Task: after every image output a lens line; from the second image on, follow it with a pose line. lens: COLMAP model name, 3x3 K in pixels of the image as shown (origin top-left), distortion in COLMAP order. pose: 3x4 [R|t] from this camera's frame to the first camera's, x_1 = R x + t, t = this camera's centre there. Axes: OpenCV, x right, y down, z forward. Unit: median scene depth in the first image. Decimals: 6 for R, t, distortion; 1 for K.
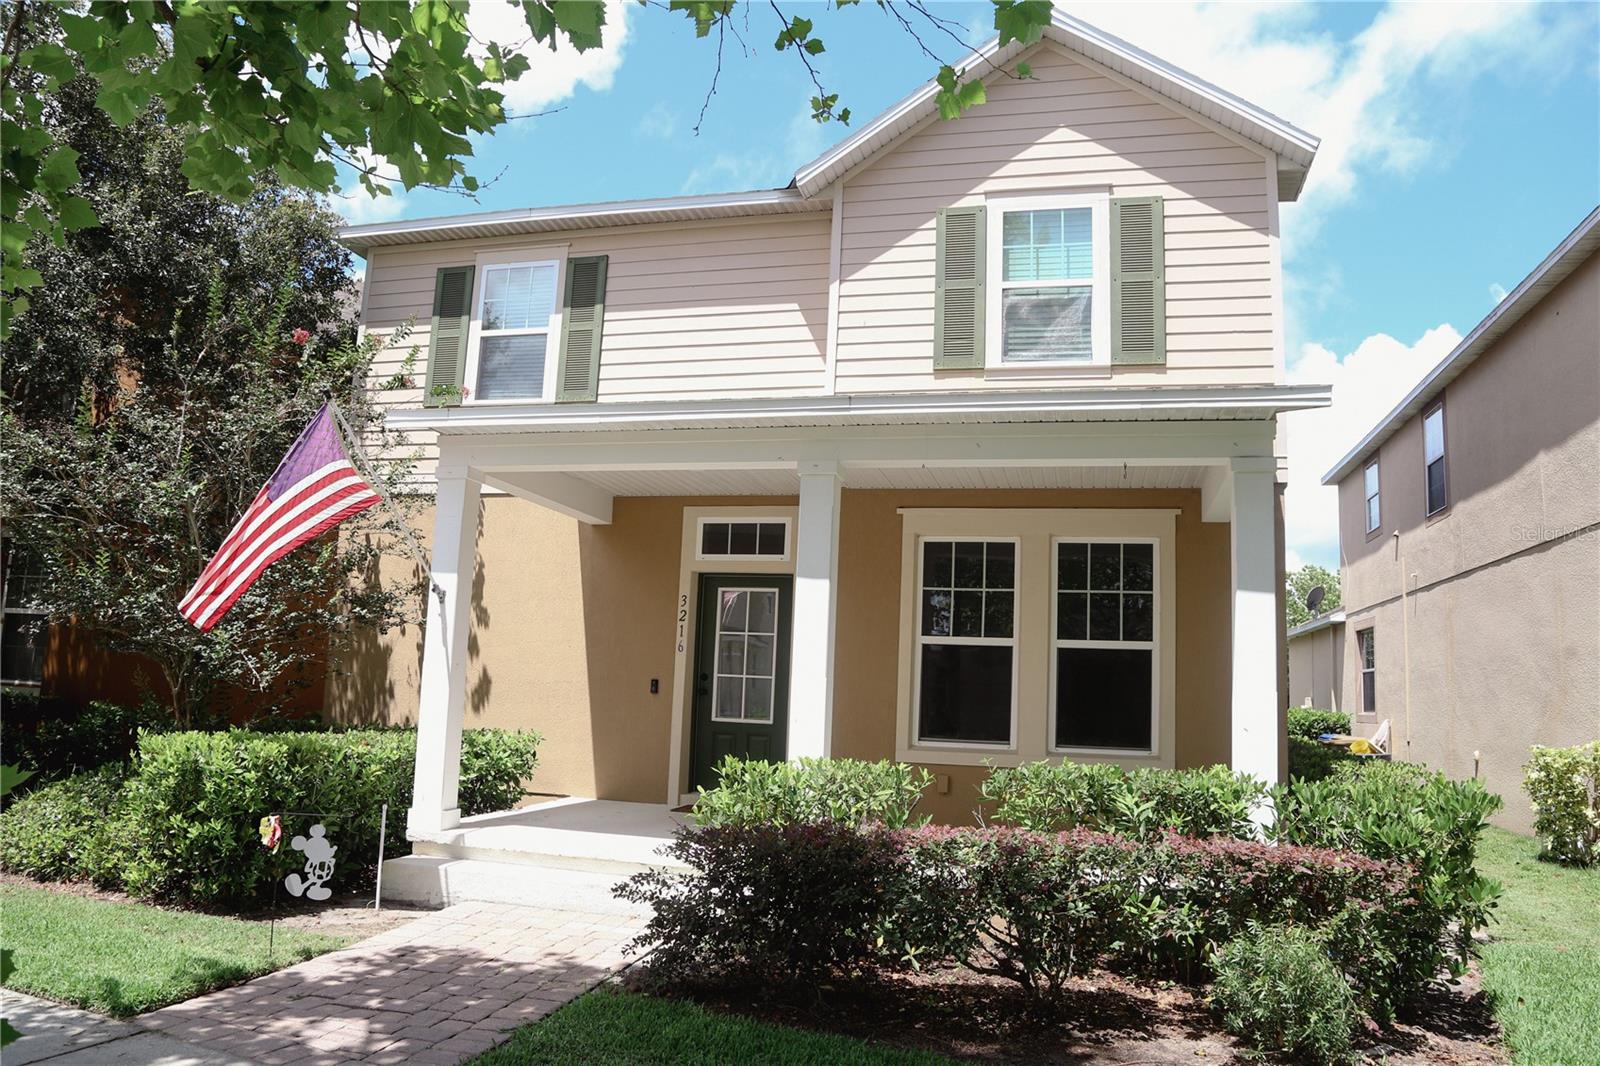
lens RADIAL K [[1092.7, 0, 819.1], [0, 1092.7, 531.3], [0, 0, 1]] dist [-0.128832, 0.078571]
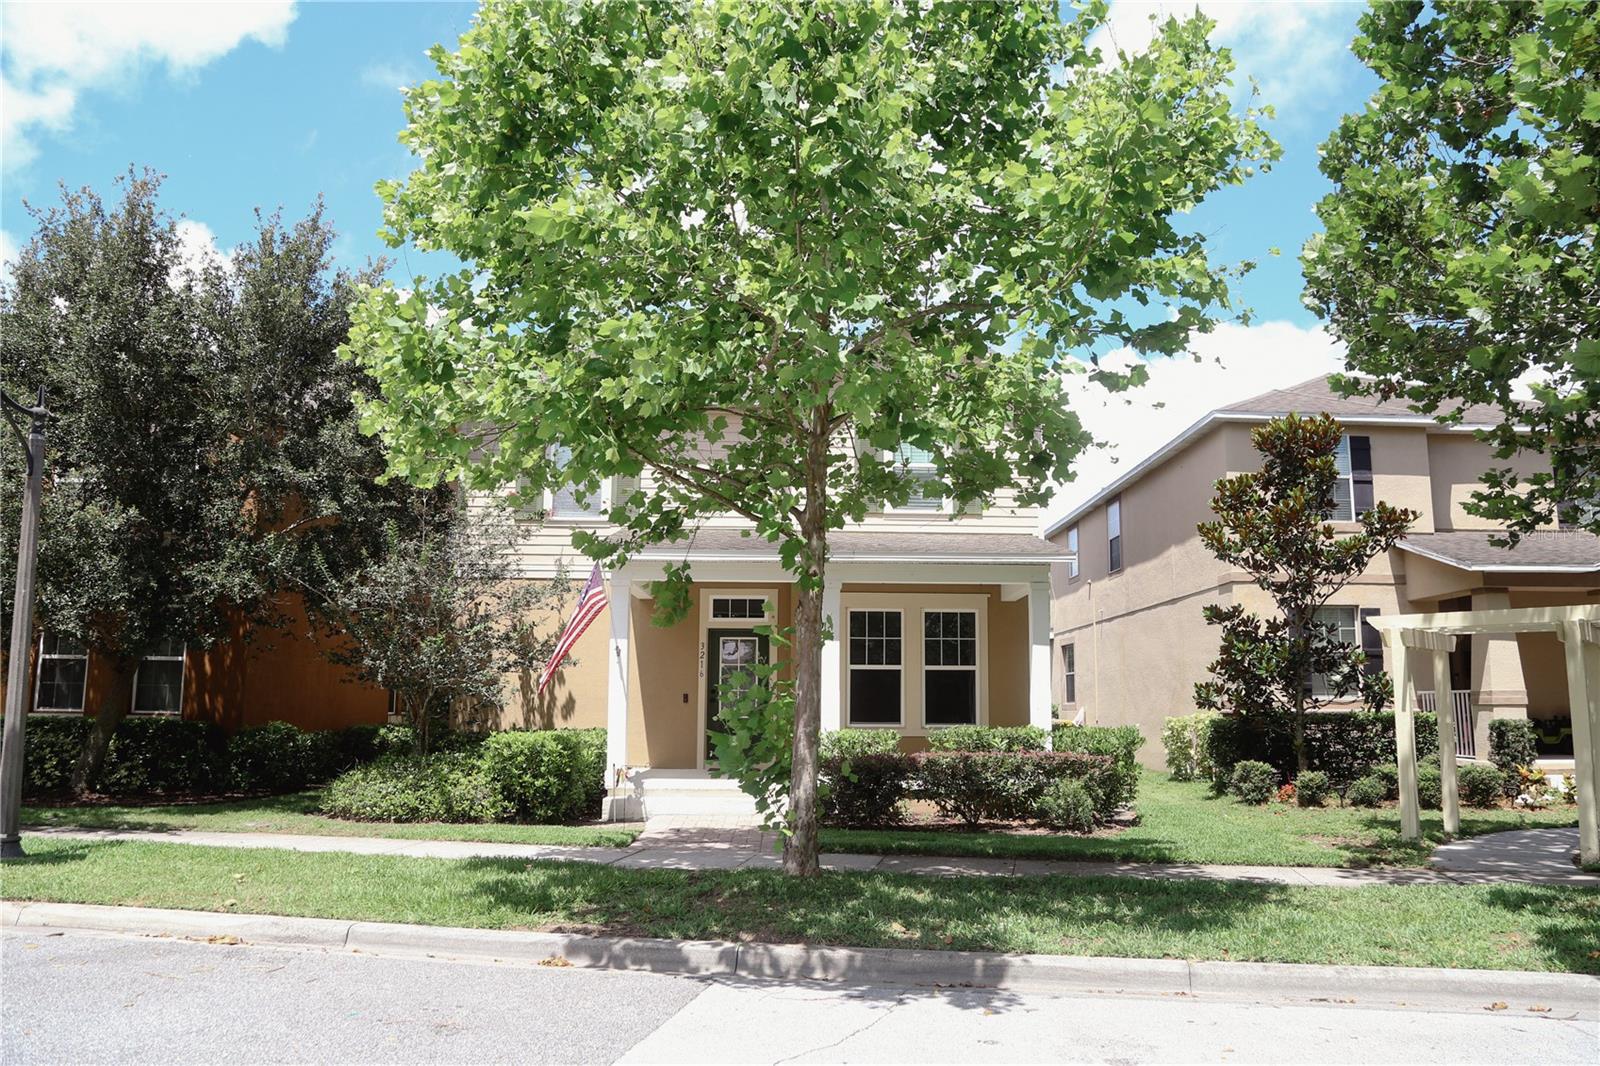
lens RADIAL K [[1092.7, 0, 819.1], [0, 1092.7, 531.3], [0, 0, 1]] dist [-0.128832, 0.078571]
pose [[0.964285, 0.007568, 0.264759, -0.428905], [-0.006690, 0.999969, -0.004219, -0.114076], [-0.264783, 0.002298, 0.964305, -0.703167]]
